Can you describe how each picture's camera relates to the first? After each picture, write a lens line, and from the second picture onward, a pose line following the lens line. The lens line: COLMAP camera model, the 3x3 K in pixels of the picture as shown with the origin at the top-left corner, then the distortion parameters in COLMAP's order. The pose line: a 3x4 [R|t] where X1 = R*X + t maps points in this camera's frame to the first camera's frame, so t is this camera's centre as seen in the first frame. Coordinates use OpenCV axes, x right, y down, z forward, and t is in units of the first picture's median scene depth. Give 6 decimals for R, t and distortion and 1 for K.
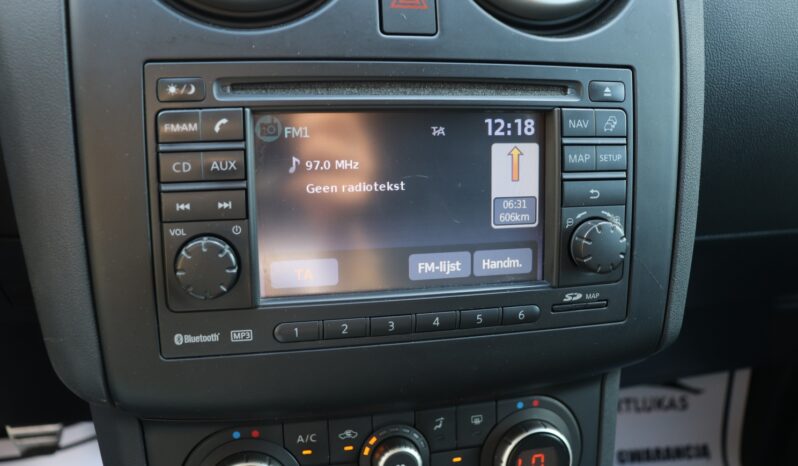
lens RADIAL K [[660.2, 0, 396.0], [0, 660.2, 236.4], [0, 0, 1]] dist [-0.172678, 0.149565]
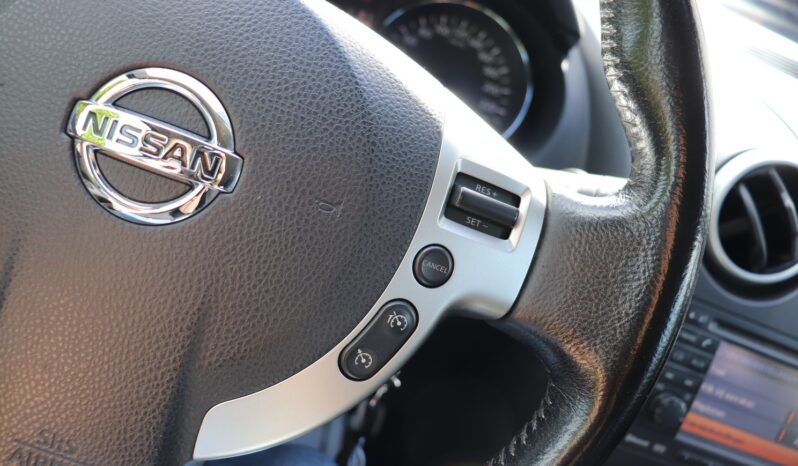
lens RADIAL K [[660.2, 0, 406.6], [0, 660.2, 226.6], [0, 0, 1]] dist [-0.172678, 0.149565]
pose [[0.908810, 0.393030, -0.139972, -0.764485], [-0.399630, 0.916425, -0.021471, -0.079702], [0.119835, 0.075450, 0.989923, -0.752897]]
